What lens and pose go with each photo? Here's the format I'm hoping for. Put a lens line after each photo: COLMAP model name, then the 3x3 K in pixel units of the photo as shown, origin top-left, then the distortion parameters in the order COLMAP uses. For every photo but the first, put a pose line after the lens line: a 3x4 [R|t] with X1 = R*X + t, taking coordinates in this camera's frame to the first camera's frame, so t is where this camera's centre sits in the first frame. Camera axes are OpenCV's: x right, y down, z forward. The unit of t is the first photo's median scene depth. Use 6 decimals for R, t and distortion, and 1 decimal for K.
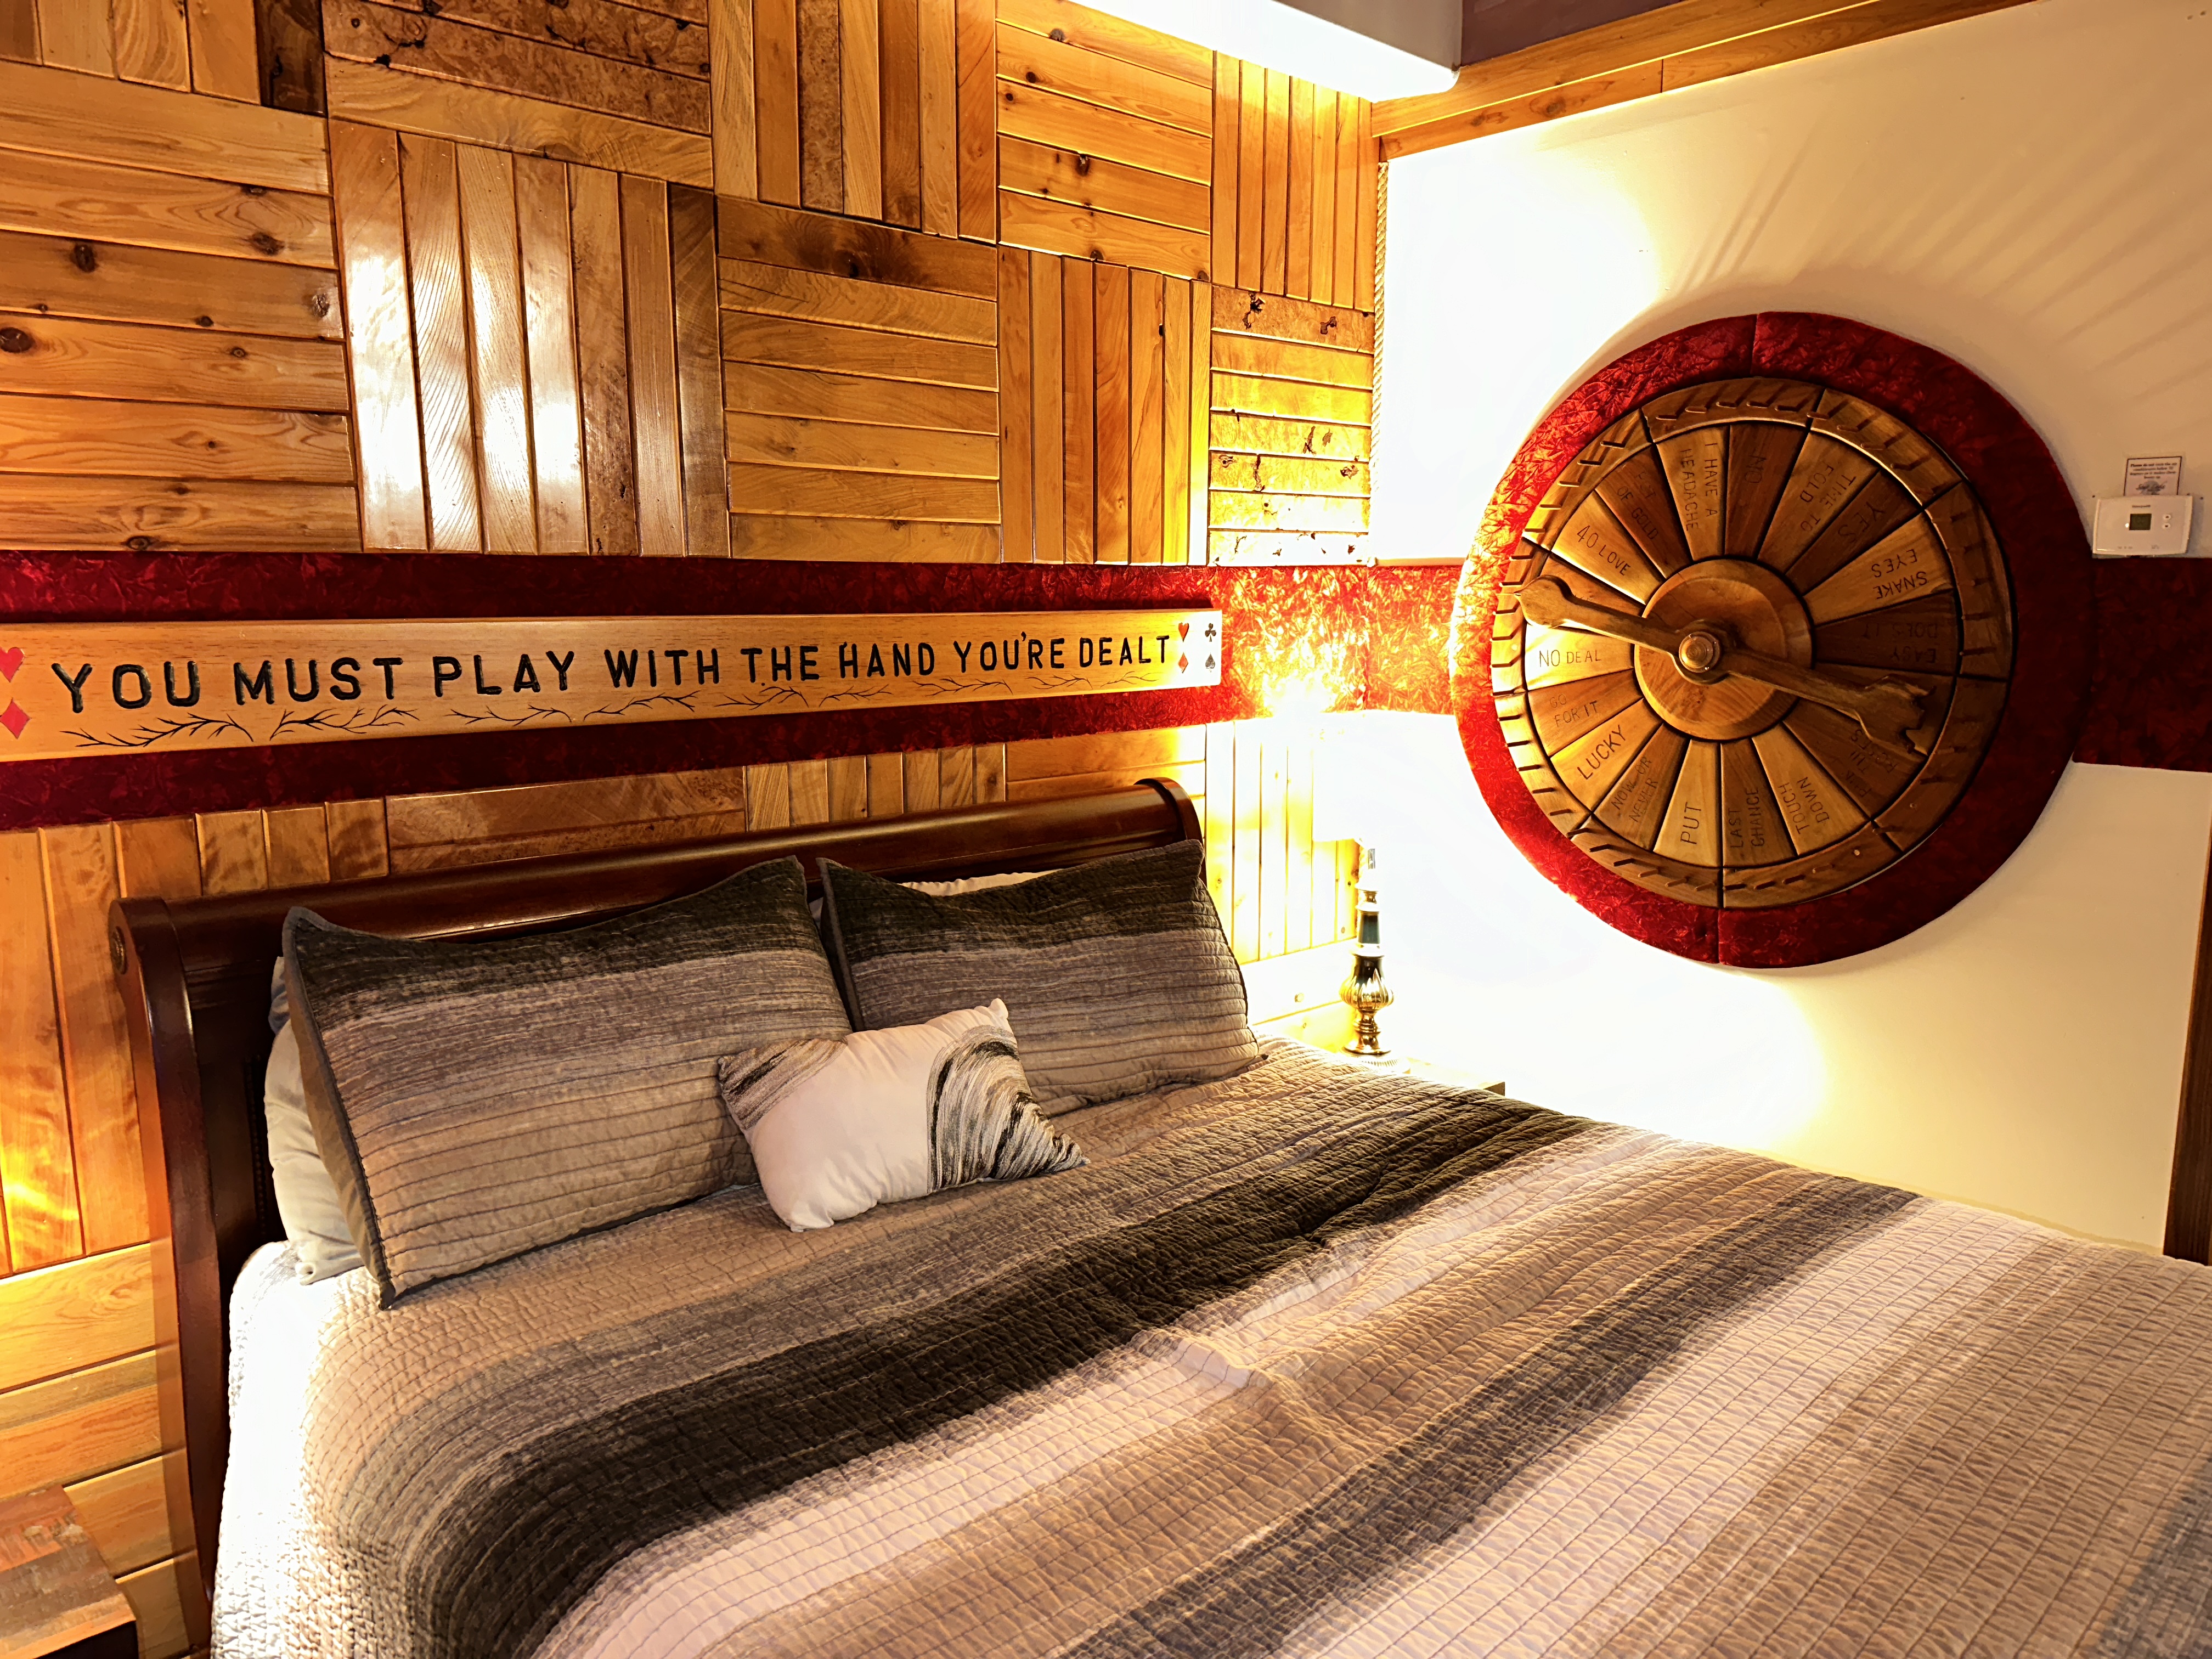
lens RADIAL K [[1546.5, 0, 1106.0], [0, 1546.5, 829.5], [0, 0, 1]] dist [0.189783, -0.349387]
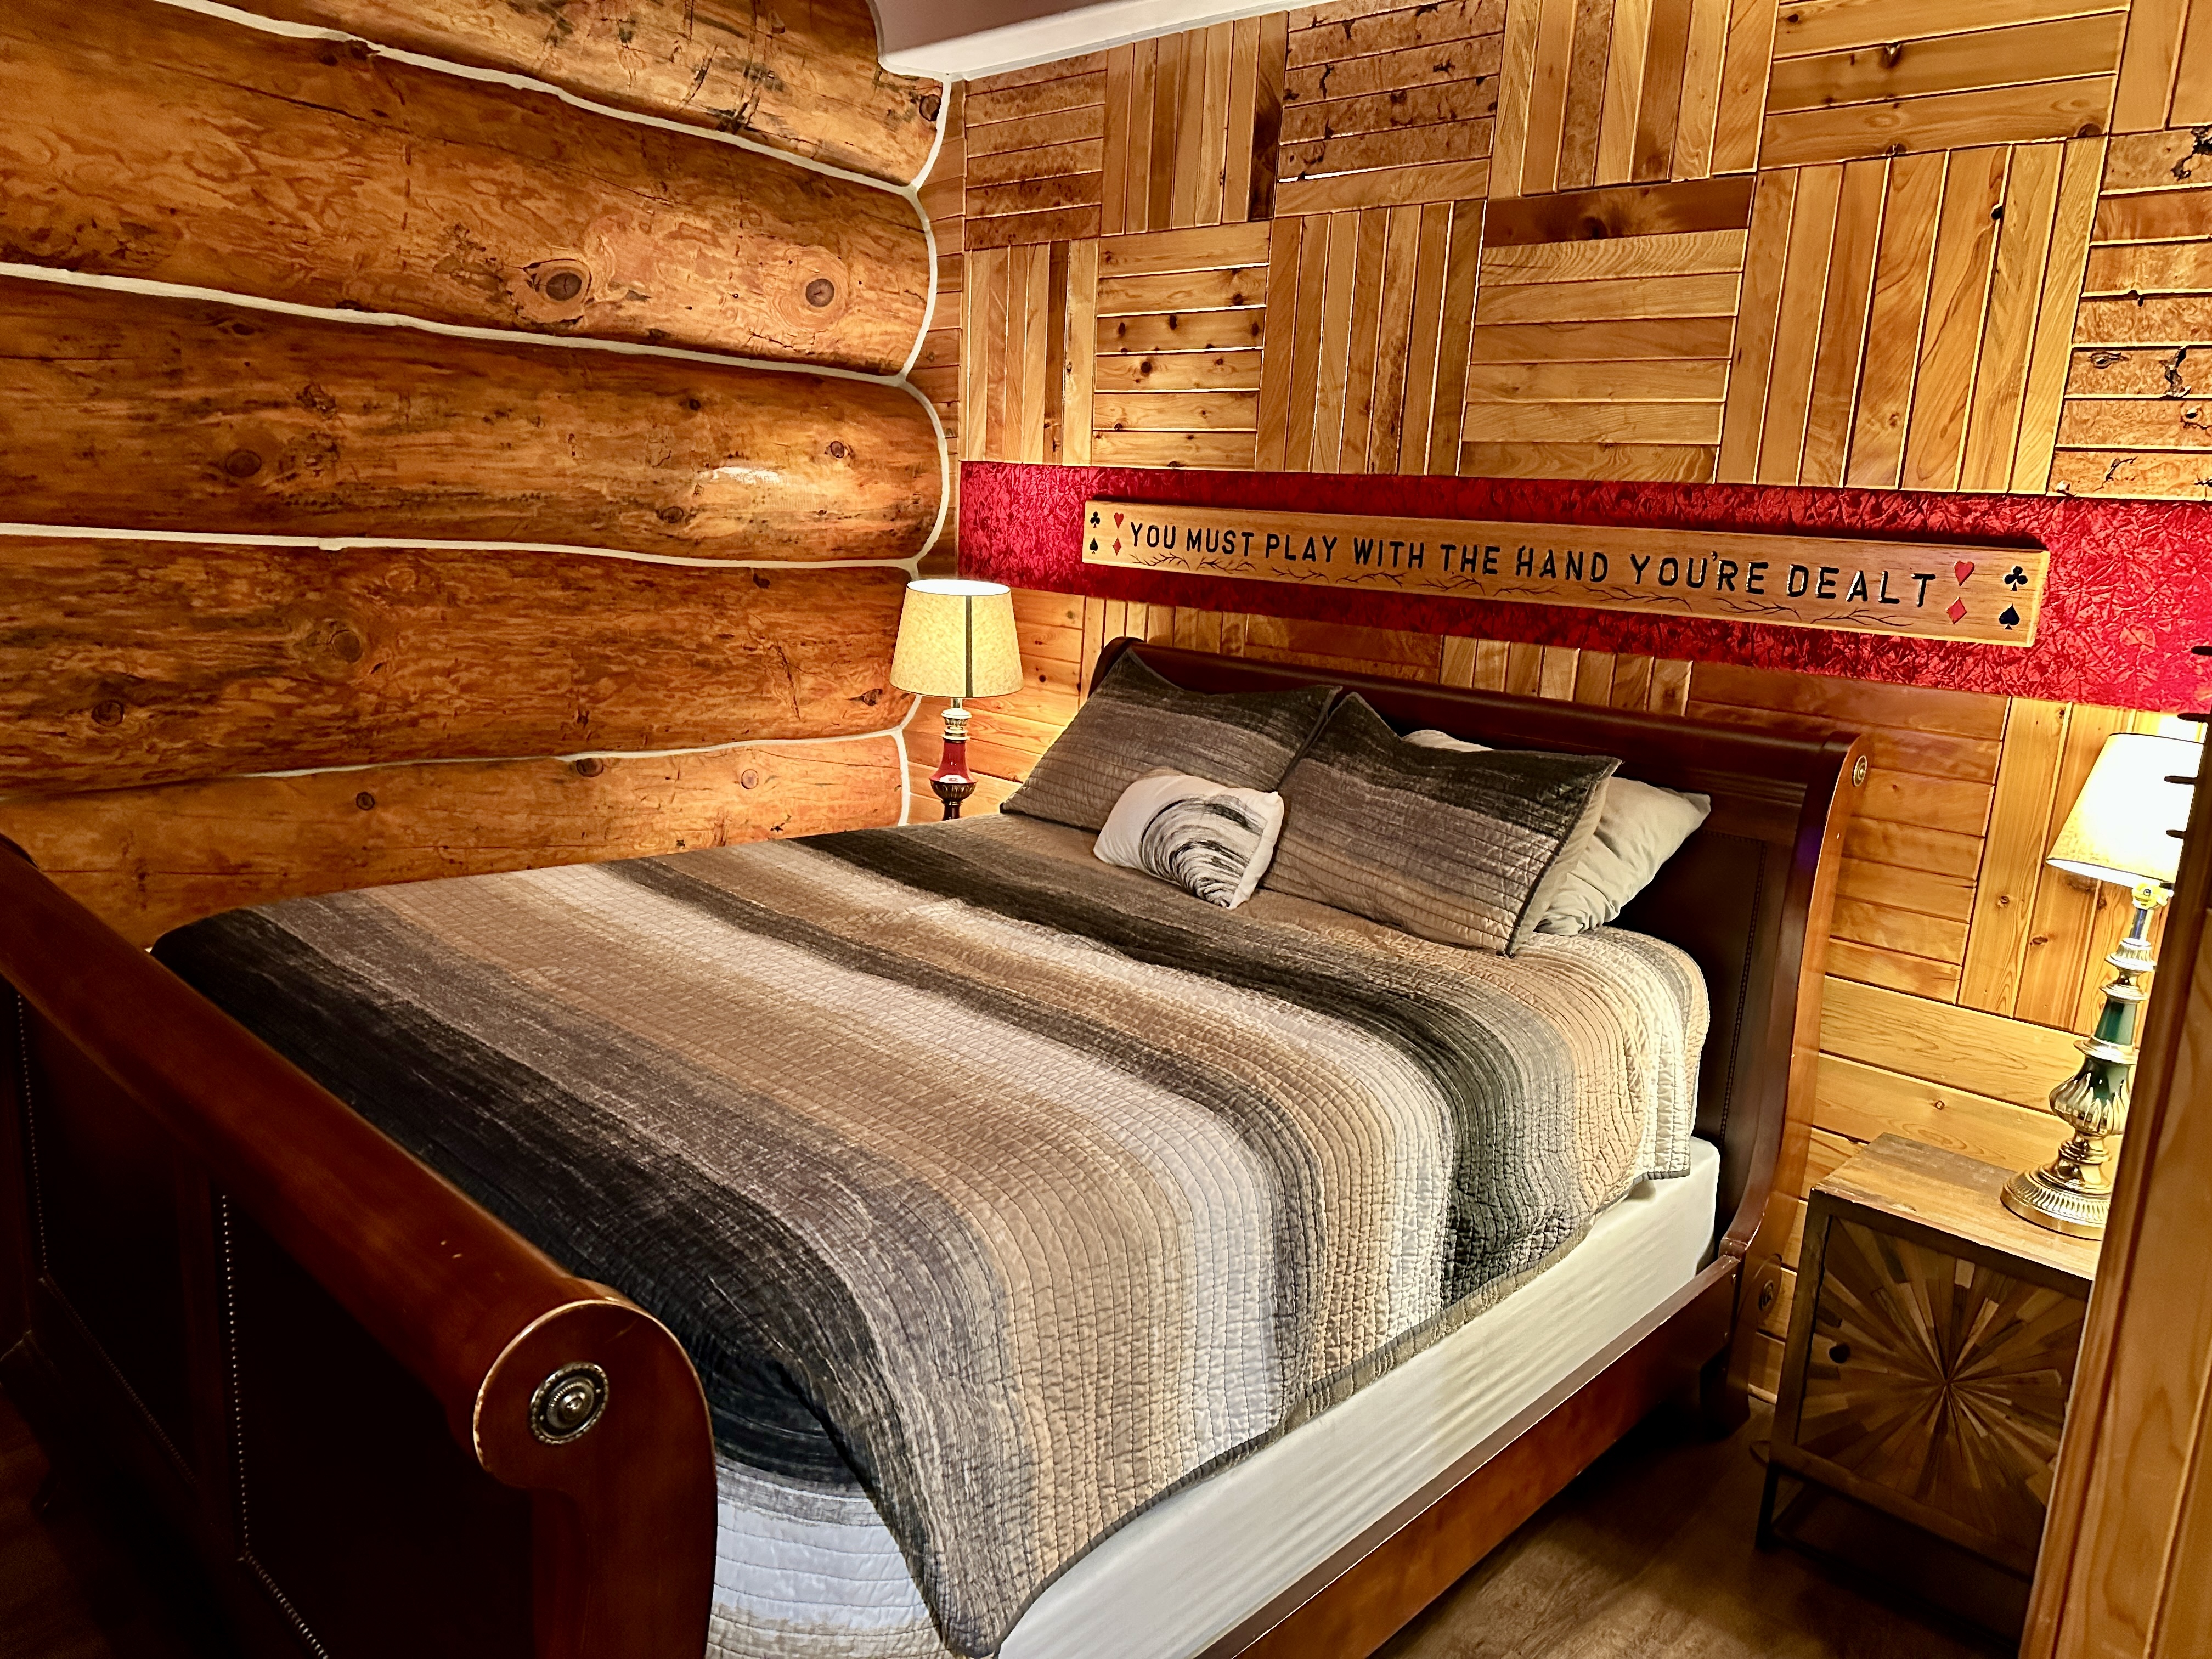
lens RADIAL K [[1546.5, 0, 1106.0], [0, 1546.5, 829.5], [0, 0, 1]] dist [0.189783, -0.349387]
pose [[0.049957, 0.212633, -0.975854, 1.072031], [-0.208189, 0.957828, 0.198047, -0.084368], [0.976812, 0.193269, 0.092118, 0.617337]]
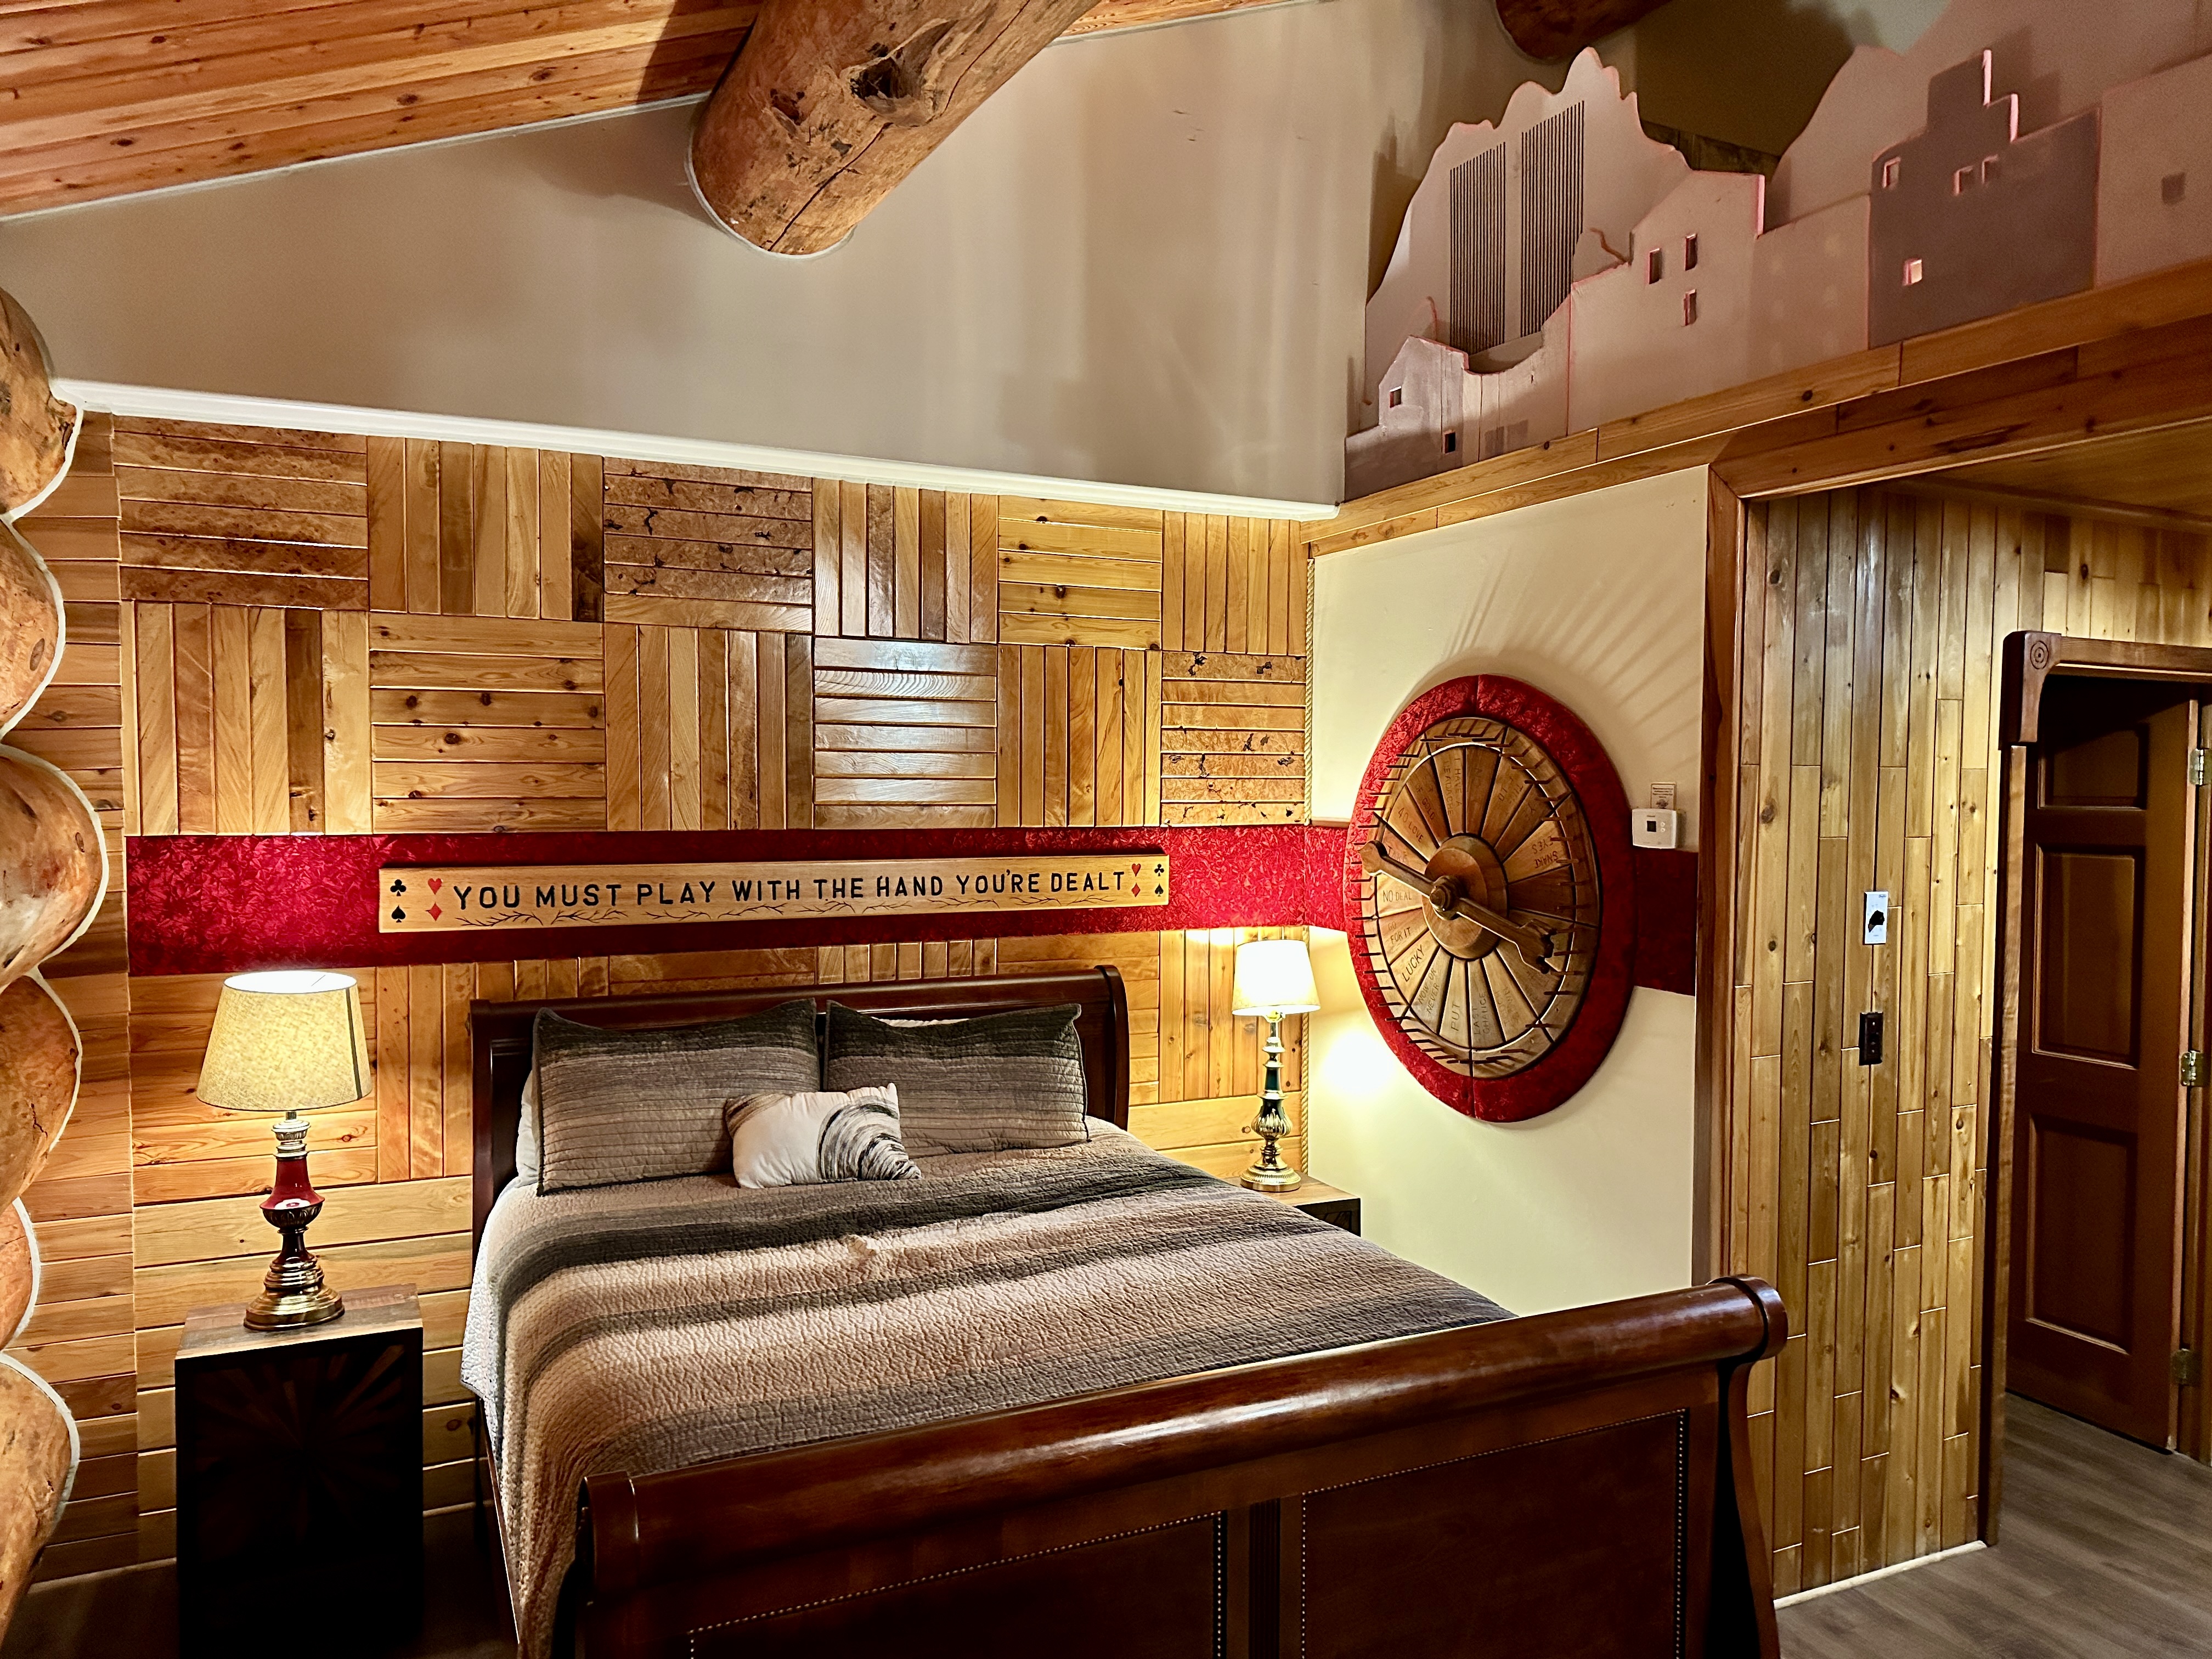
lens RADIAL K [[1546.5, 0, 1106.0], [0, 1546.5, 829.5], [0, 0, 1]] dist [0.189783, -0.349387]
pose [[0.951810, 0.020133, -0.306025, 0.593554], [-0.056455, 0.992293, -0.110306, 0.003183], [0.301446, 0.122268, 0.945611, -0.547918]]
